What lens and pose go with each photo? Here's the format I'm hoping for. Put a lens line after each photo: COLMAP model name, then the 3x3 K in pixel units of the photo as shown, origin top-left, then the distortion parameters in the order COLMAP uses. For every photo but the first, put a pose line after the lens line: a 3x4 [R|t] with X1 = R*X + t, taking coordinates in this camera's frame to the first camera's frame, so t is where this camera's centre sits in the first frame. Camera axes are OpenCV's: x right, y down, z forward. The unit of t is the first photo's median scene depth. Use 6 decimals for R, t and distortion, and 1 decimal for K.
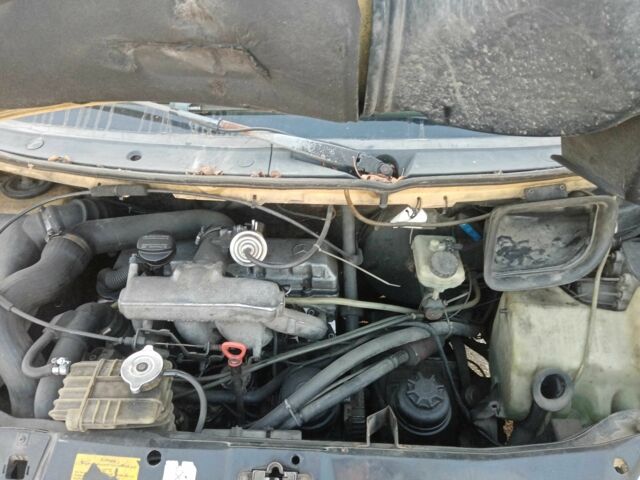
lens RADIAL K [[510.6, 0, 320.0], [0, 510.6, 240.0], [0, 0, 1]] dist [0.051518, -0.097767]
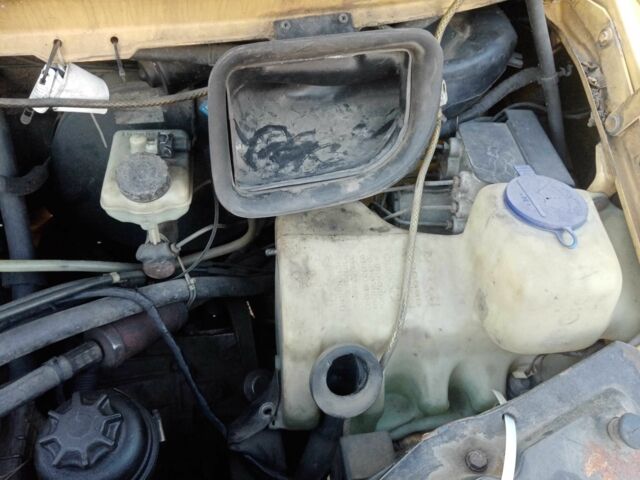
lens RADIAL K [[510.6, 0, 320.0], [0, 510.6, 240.0], [0, 0, 1]] dist [0.051518, -0.097767]
pose [[0.979546, -0.091993, 0.178958, 0.314320], [0.072496, 0.990992, 0.112602, 0.064566], [-0.187704, -0.097325, 0.977392, 0.432088]]
